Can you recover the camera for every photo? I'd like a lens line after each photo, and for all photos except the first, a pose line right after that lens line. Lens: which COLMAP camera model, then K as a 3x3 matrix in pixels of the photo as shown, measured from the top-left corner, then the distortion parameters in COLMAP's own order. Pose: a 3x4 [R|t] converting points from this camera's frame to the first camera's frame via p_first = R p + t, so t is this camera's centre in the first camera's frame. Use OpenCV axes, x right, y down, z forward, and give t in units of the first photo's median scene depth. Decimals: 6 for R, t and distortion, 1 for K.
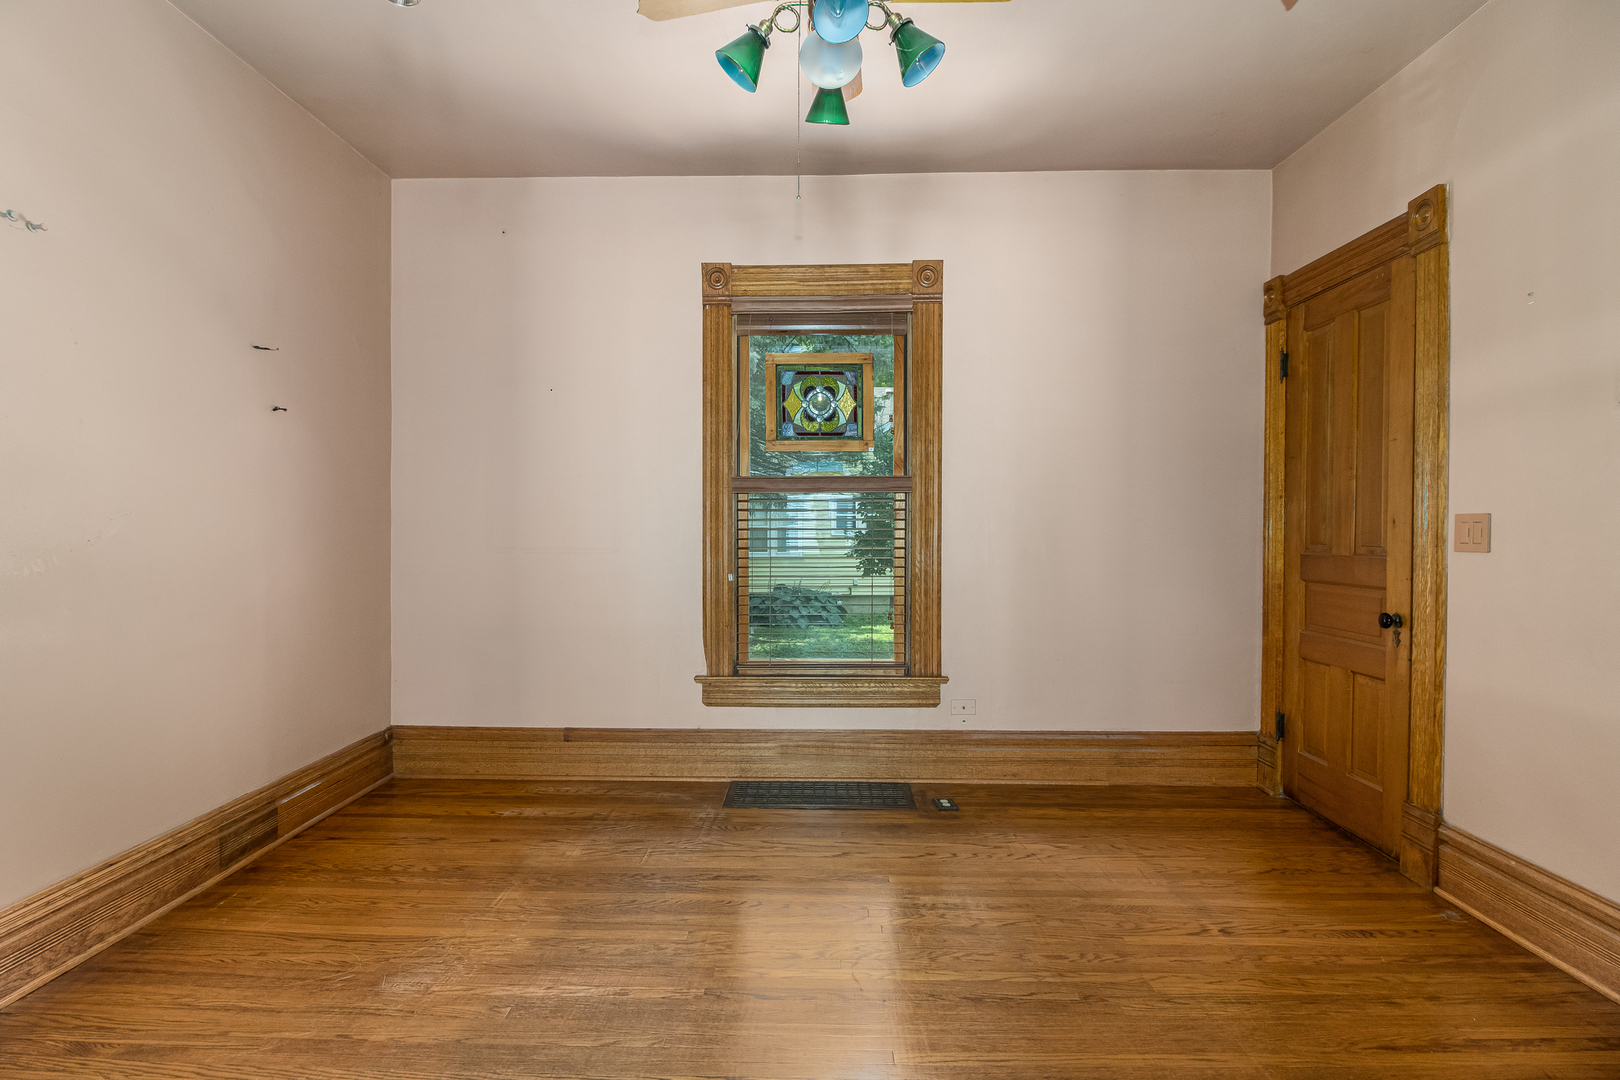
lens RADIAL K [[753.0, 0, 805.6], [0, 753.0, 566.6], [0, 0, 1]] dist [-0.000648, -0.000356]
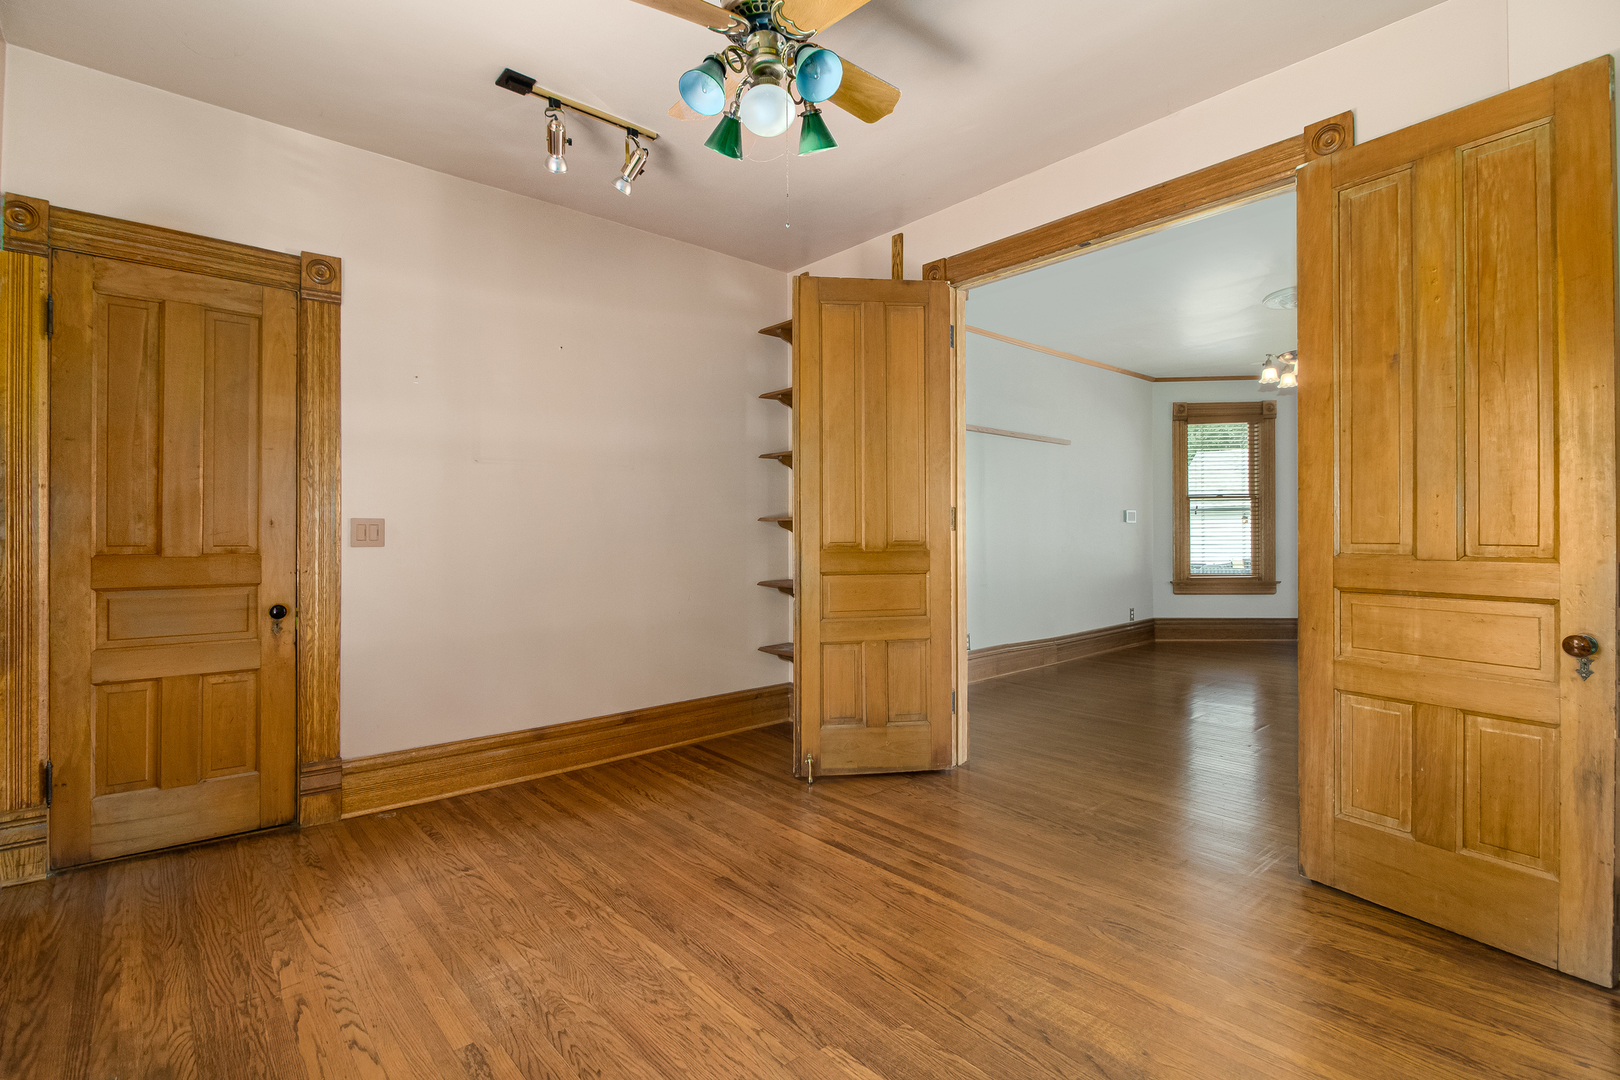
lens RADIAL K [[749.7, 0, 810.0], [0, 749.7, 540.0], [0, 0, 1]] dist [-0.000187, -0.000064]
pose [[-0.678211, -0.001870, 0.734865, -0.614111], [0.035054, 0.998776, 0.034893, -0.048345], [-0.734031, 0.049425, -0.677315, 1.259271]]
